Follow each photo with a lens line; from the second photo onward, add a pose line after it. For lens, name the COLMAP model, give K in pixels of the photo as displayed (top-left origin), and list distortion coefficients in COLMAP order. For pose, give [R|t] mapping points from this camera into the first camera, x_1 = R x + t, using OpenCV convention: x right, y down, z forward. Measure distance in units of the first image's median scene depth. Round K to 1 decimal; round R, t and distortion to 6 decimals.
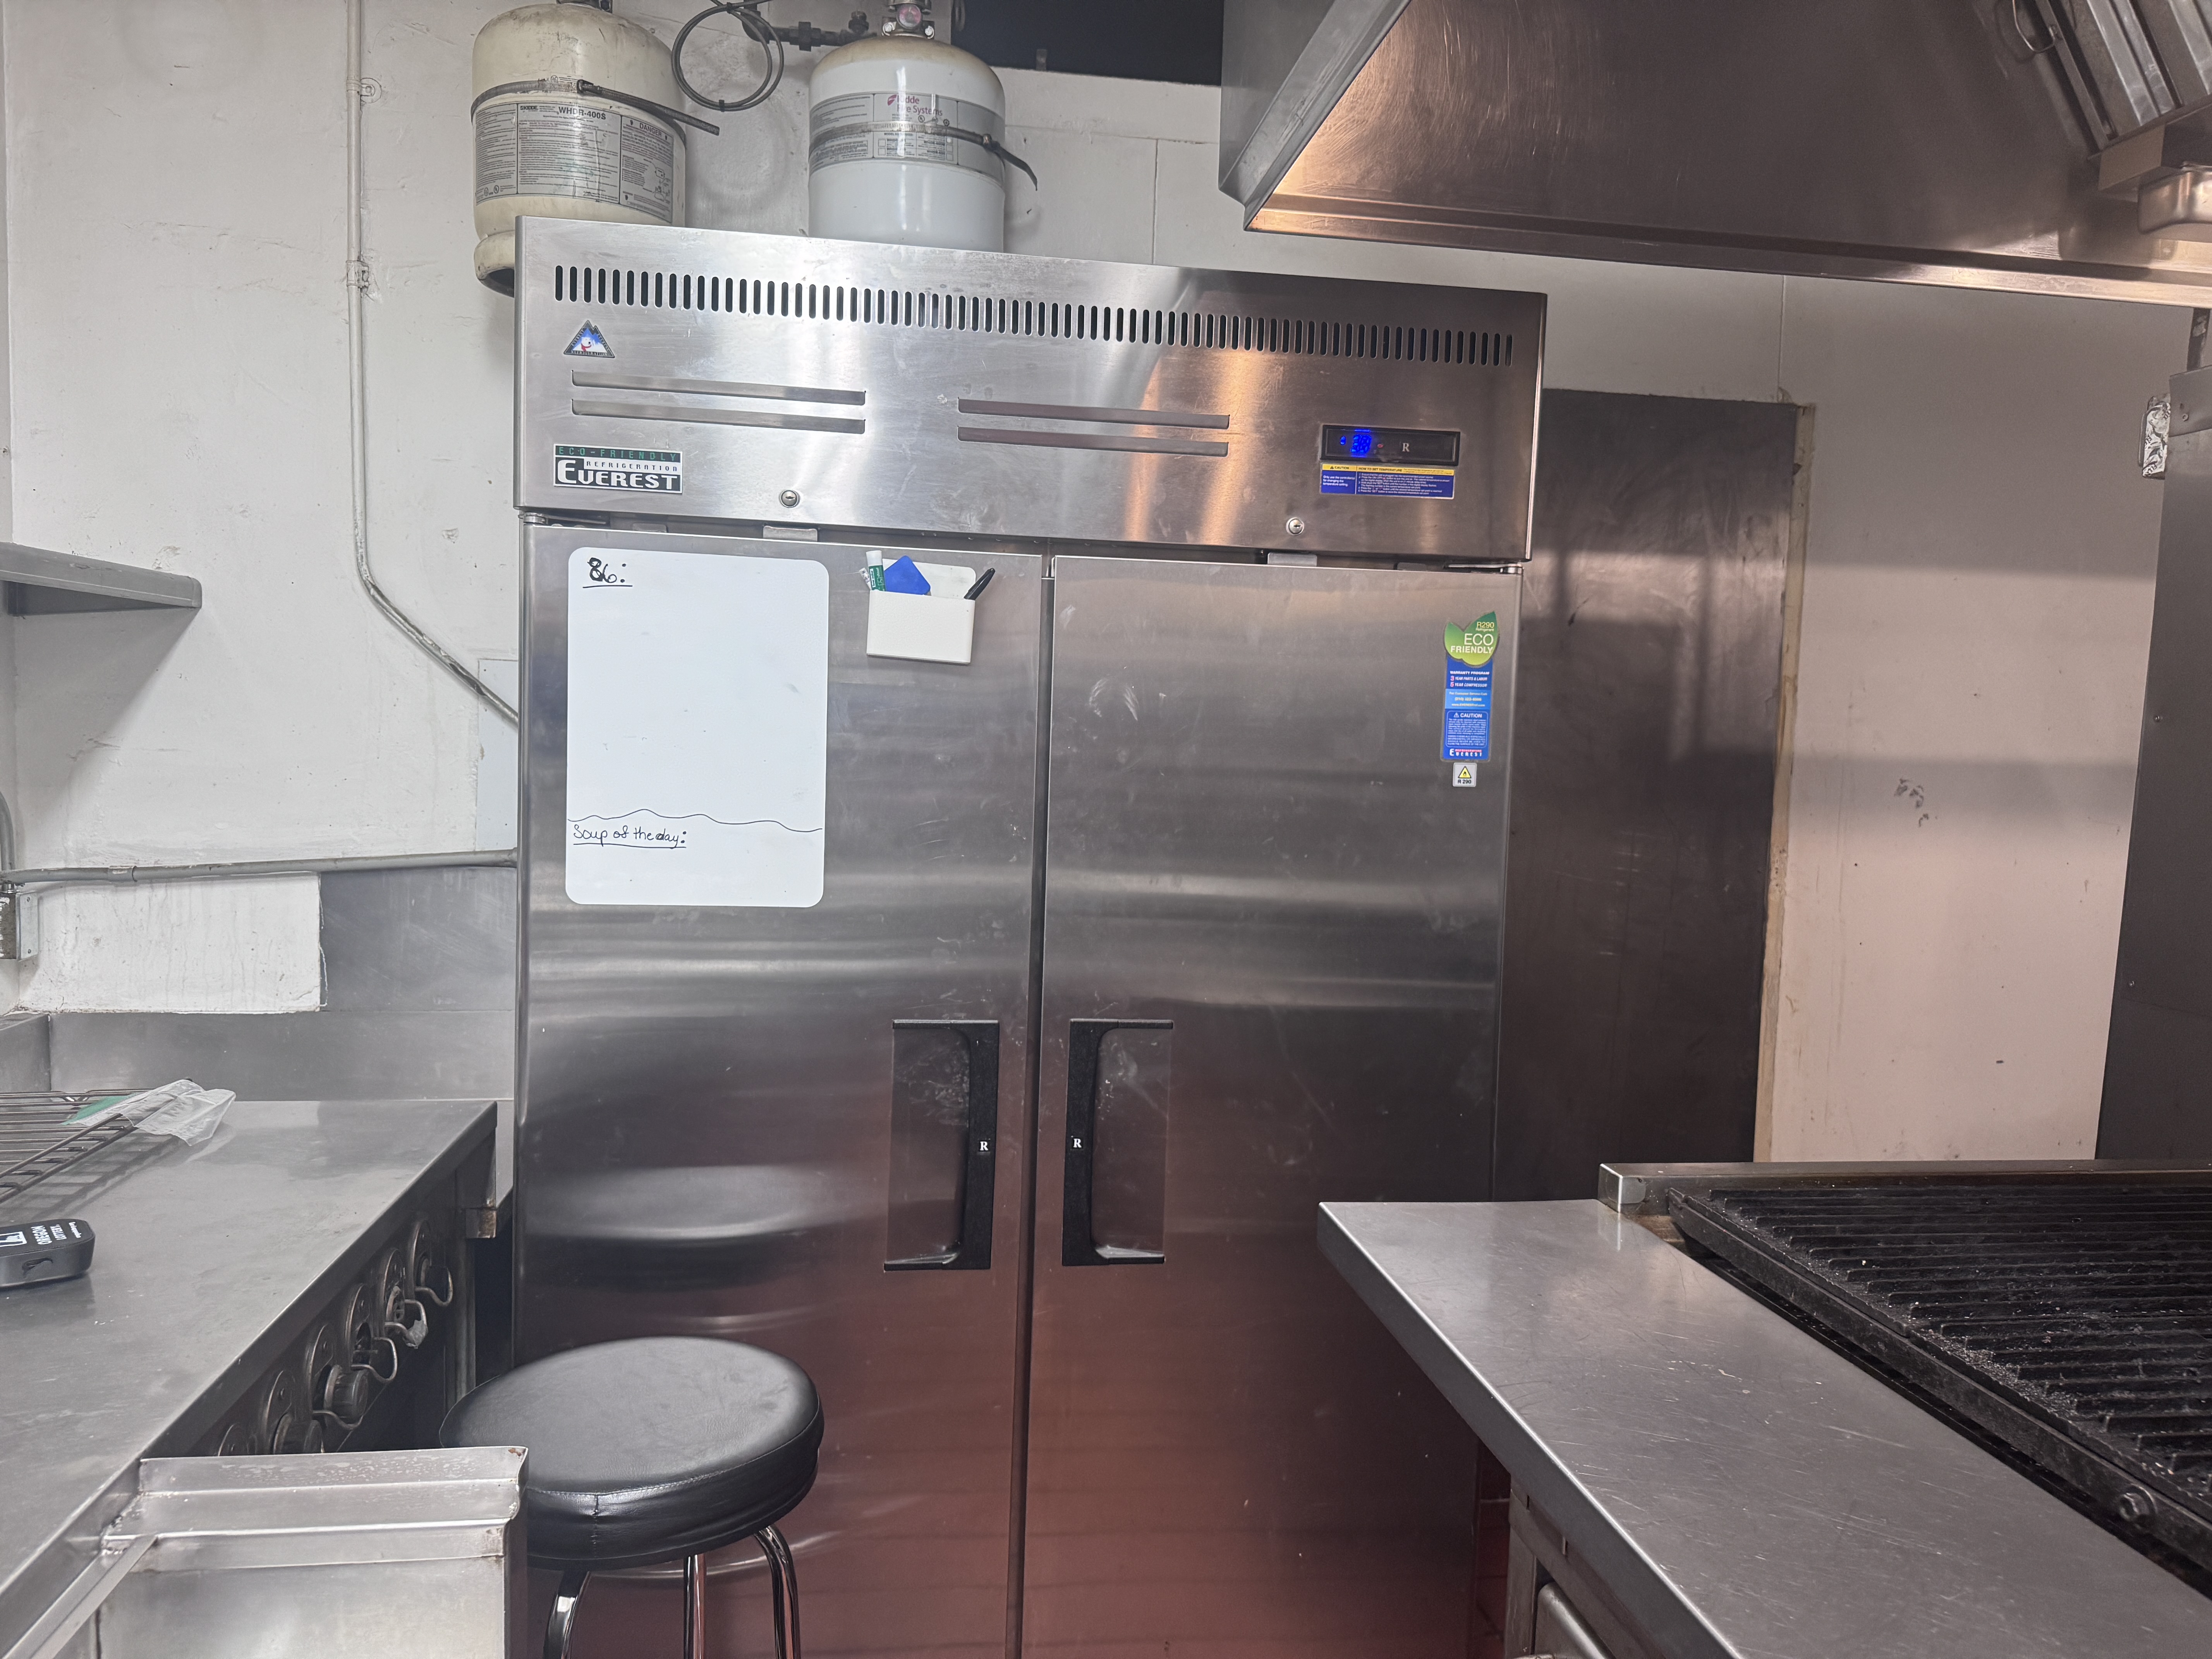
lens RADIAL K [[1585.9, 0, 1116.6], [0, 1585.9, 850.9], [0, 0, 1]] dist [0.033199, -0.022361]
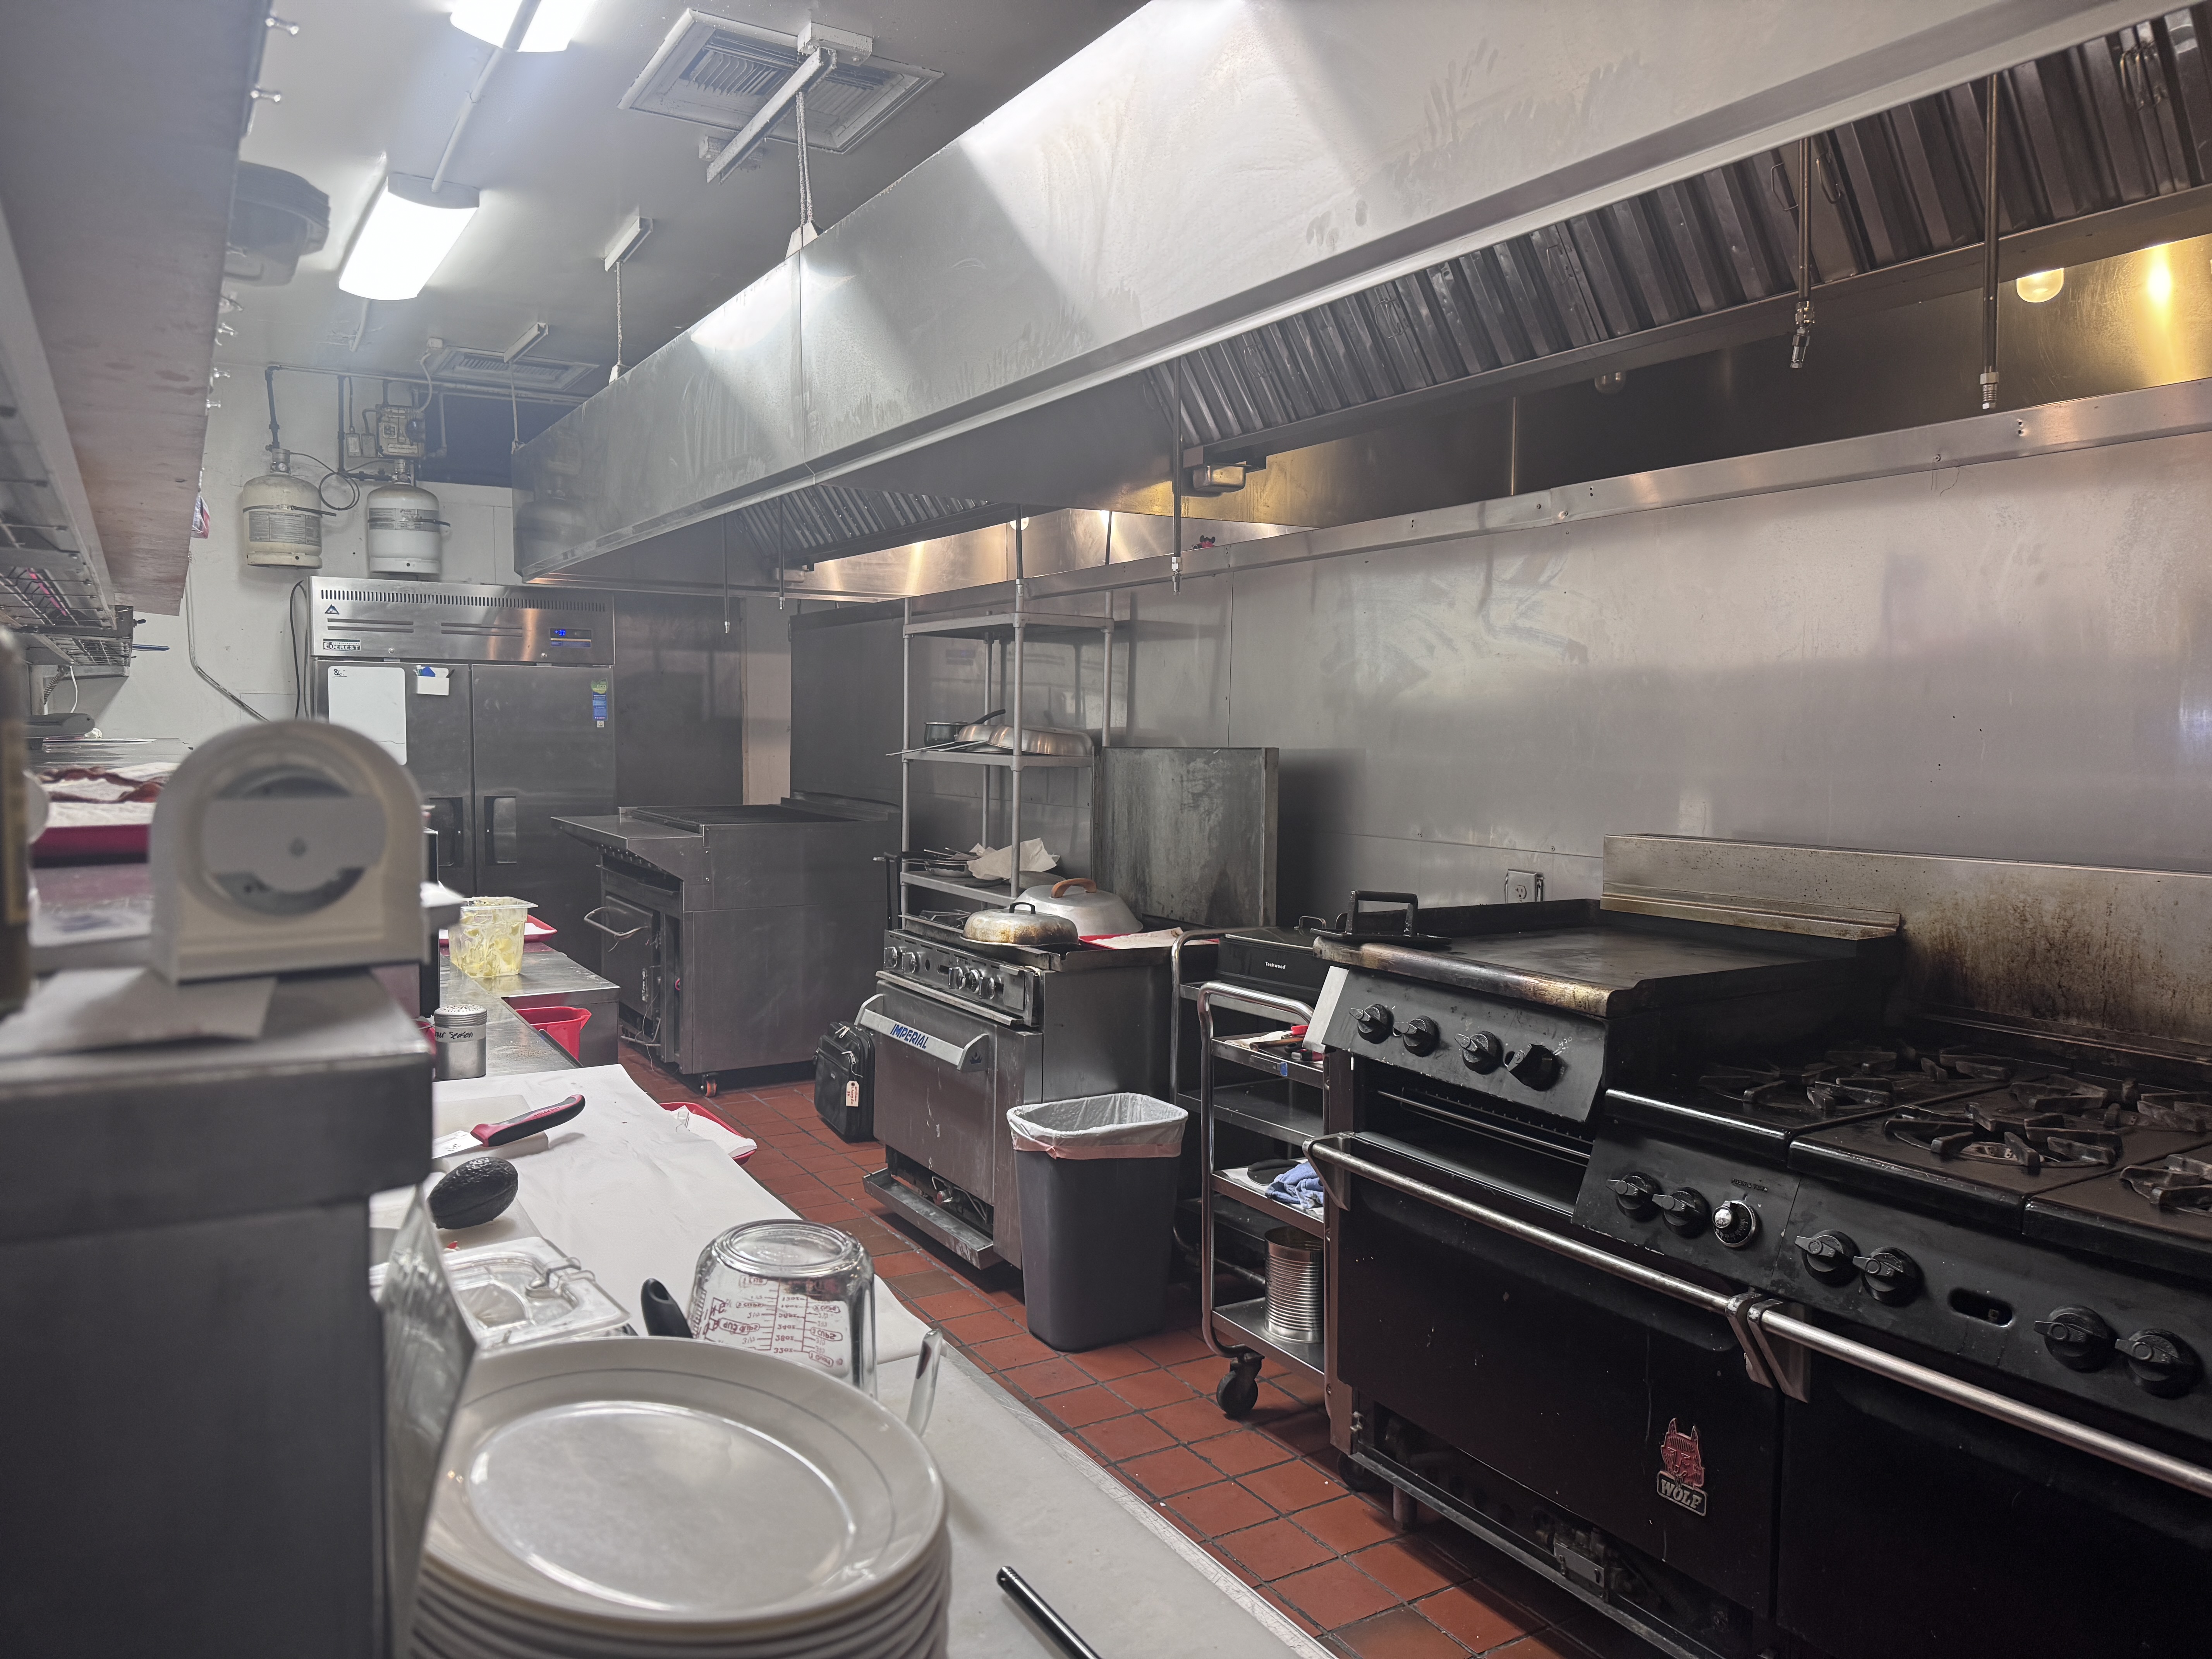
lens RADIAL K [[1585.9, 0, 1106.7], [0, 1585.9, 835.2], [0, 0, 1]] dist [0.033199, -0.022361]
pose [[0.924473, -0.050875, 0.377837, -0.087919], [0.052757, 0.998593, 0.005375, 0.237856], [-0.377579, 0.014965, 0.925857, -2.682597]]
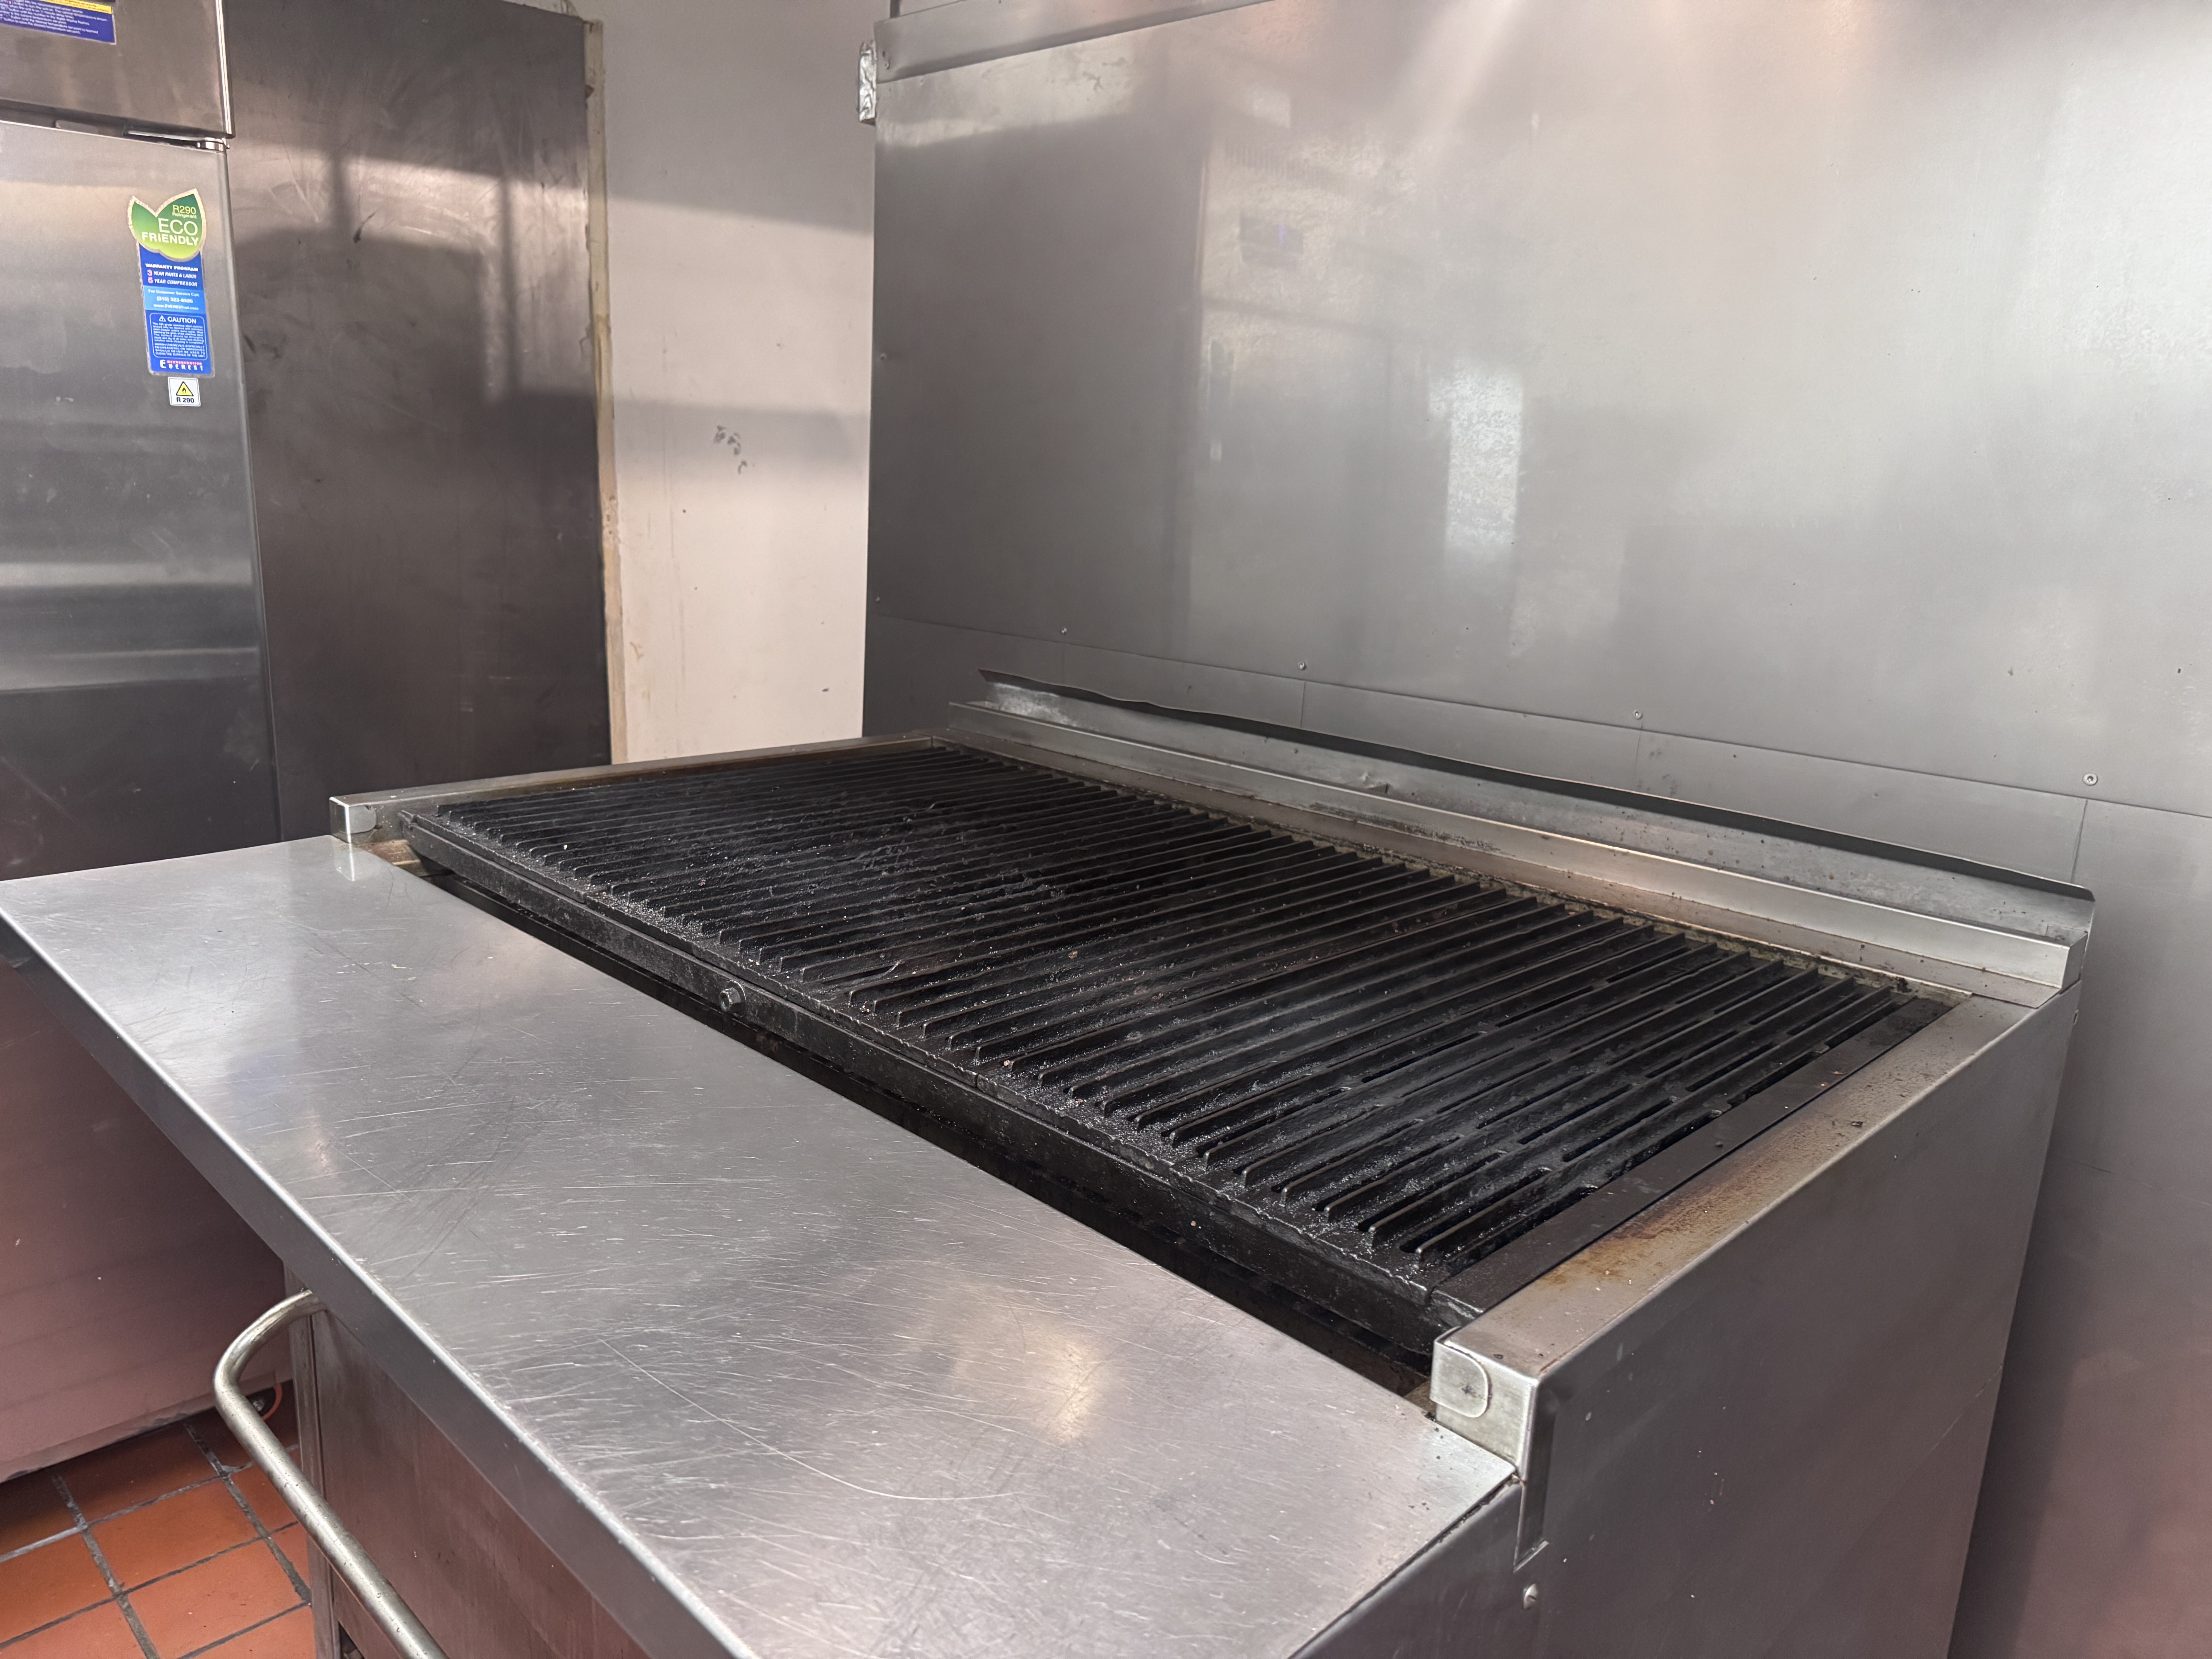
lens RADIAL K [[1585.9, 0, 1107.9], [0, 1585.9, 832.2], [0, 0, 1]] dist [0.033199, -0.022361]
pose [[0.807013, -0.137145, 0.574388, 0.092070], [0.030721, 0.981092, 0.191091, 0.035415], [-0.589735, -0.136567, 0.795966, -0.019281]]
